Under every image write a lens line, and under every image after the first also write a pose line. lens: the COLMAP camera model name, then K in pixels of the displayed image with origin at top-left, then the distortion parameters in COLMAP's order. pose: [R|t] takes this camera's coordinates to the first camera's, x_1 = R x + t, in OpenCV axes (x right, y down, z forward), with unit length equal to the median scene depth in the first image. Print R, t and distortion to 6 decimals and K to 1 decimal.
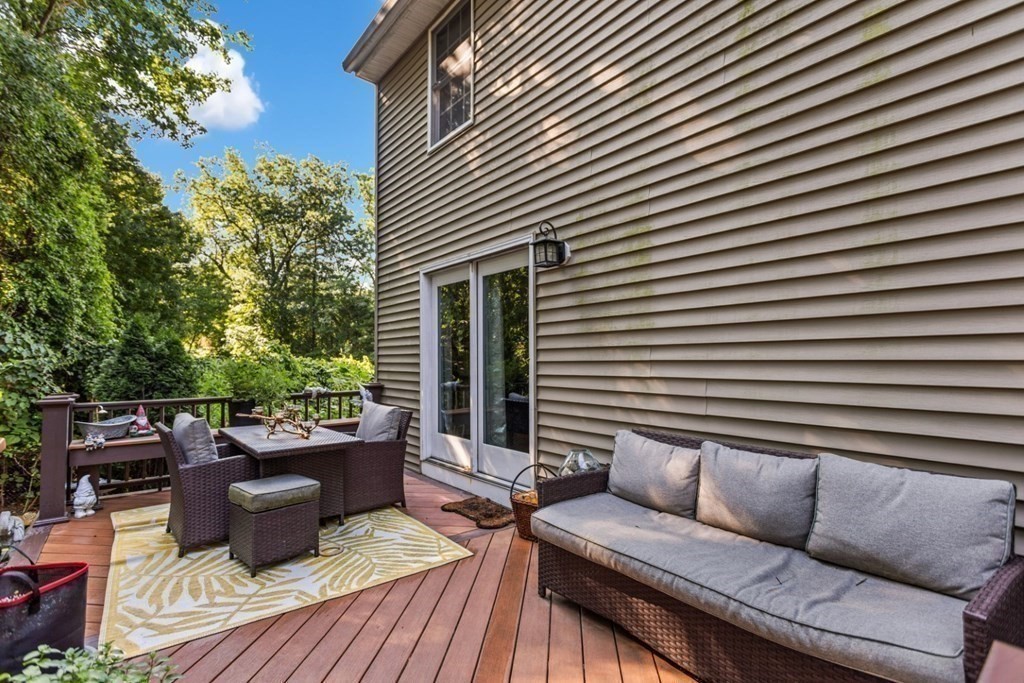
lens RADIAL K [[492.2, 0, 515.6], [0, 492.2, 344.0], [0, 0, 1]] dist [-0.000724, -0.000047]
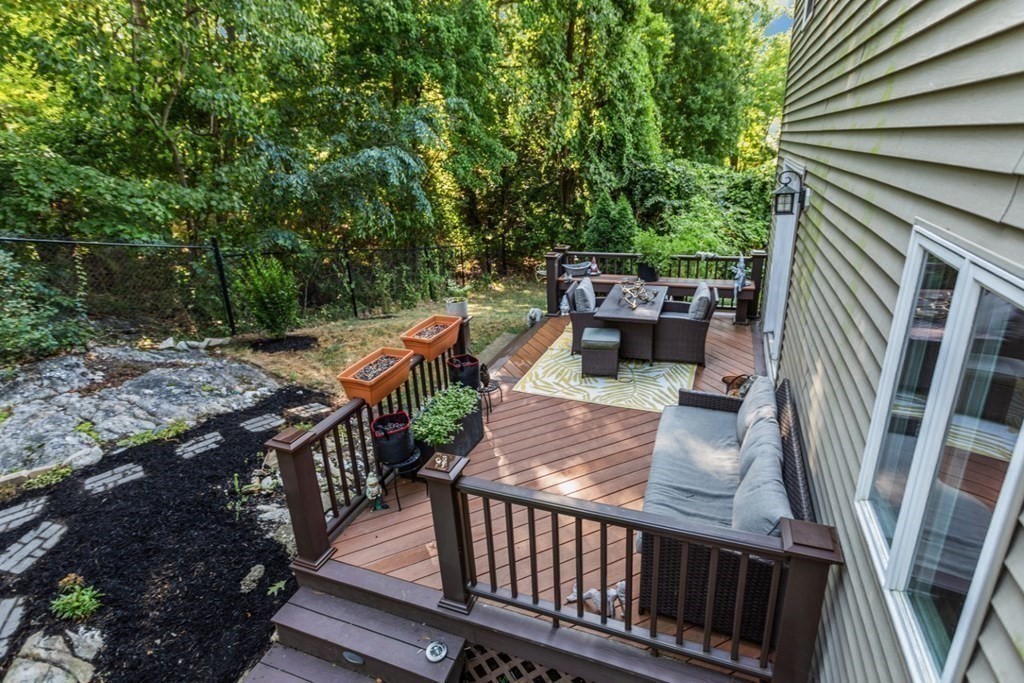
lens RADIAL K [[527.2, 0, 513.0], [0, 527.2, 339.5], [0, 0, 1]] dist [-0.002758, -0.000187]
pose [[0.506738, 0.283939, -0.813999, 0.258008], [0.065155, 0.928891, 0.364576, -0.117658], [0.859634, -0.237781, 0.452205, -0.036364]]
